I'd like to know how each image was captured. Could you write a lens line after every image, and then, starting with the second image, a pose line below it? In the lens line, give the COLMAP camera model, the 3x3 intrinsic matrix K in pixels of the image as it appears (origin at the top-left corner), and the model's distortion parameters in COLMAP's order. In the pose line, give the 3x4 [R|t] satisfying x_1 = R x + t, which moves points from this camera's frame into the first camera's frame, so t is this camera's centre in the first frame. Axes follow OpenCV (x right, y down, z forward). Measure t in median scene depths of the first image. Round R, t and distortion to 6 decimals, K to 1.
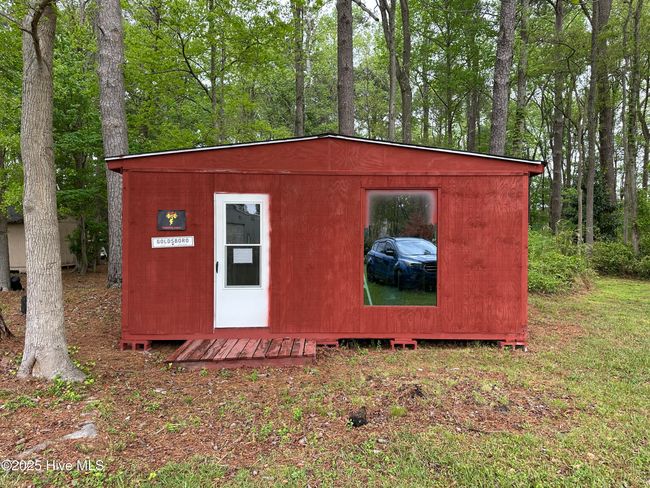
lens RADIAL K [[457.4, 0, 324.9], [0, 457.4, 242.9], [0, 0, 1]] dist [0.022278, -0.011002]
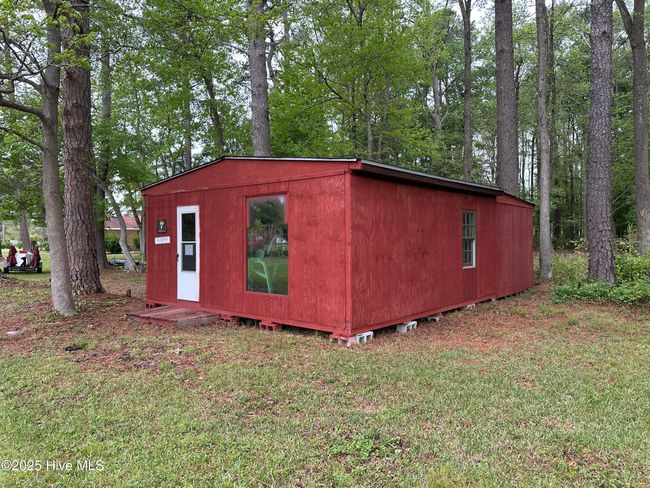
lens RADIAL K [[457.4, 0, 324.9], [0, 457.4, 243.3], [0, 0, 1]] dist [0.022278, -0.011002]
pose [[0.758227, 0.000305, -0.651990, 1.061921], [-0.001893, 0.999997, -0.001734, 0.009619], [0.651987, 0.002548, 0.758225, 0.200730]]
